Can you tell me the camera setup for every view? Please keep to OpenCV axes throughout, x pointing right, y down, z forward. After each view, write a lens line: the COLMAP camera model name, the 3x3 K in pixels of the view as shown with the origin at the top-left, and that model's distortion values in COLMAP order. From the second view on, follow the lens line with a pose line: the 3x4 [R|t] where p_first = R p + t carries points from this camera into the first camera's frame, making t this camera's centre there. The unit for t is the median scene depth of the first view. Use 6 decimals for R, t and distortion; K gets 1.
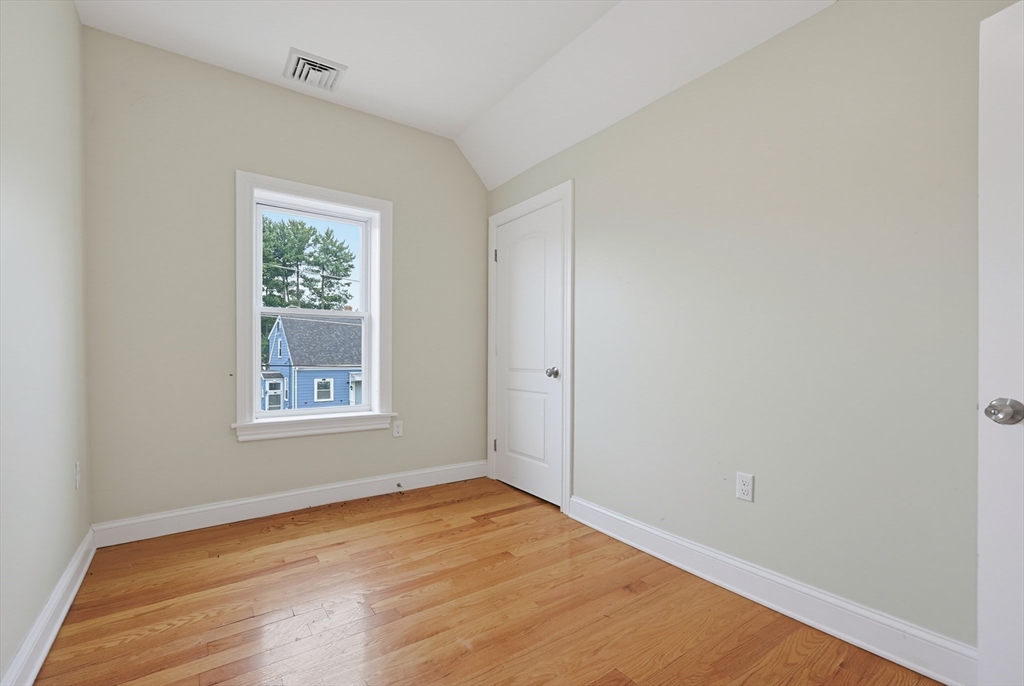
lens RADIAL K [[443.8, 0, 509.7], [0, 443.8, 349.5], [0, 0, 1]] dist [-0.002876, -0.000517]
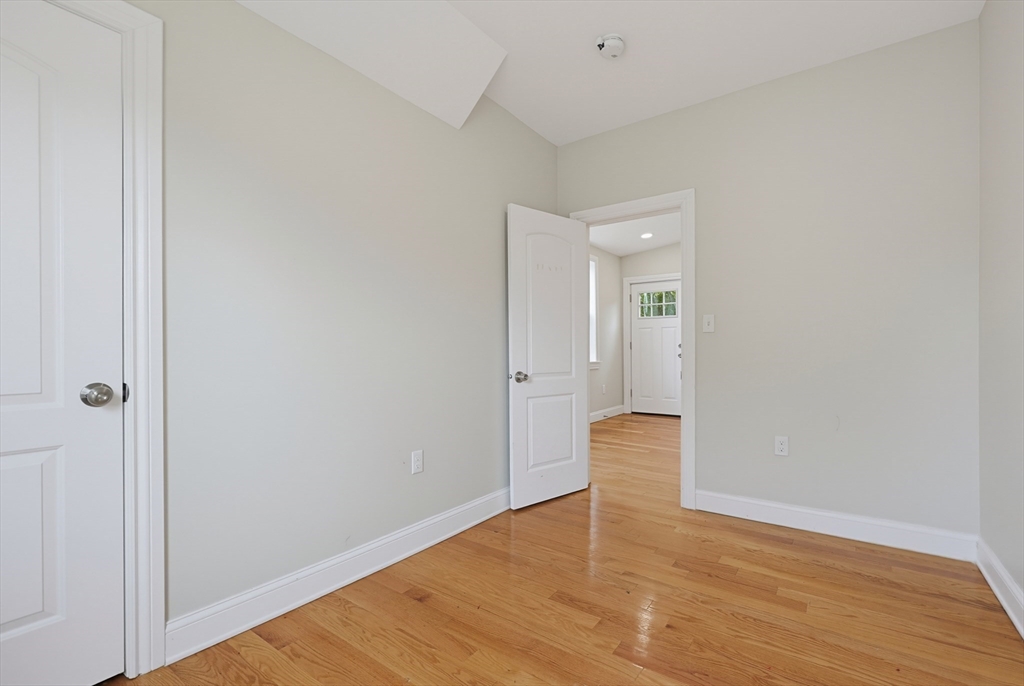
lens RADIAL K [[450.1, 0, 513.7], [0, 450.1, 355.7], [0, 0, 1]] dist [-0.003605, -0.000540]
pose [[-0.319311, -0.004458, 0.947639, -0.661664], [-0.008088, 0.999965, 0.001979, 0.009635], [-0.947615, -0.007033, -0.319336, 1.042090]]
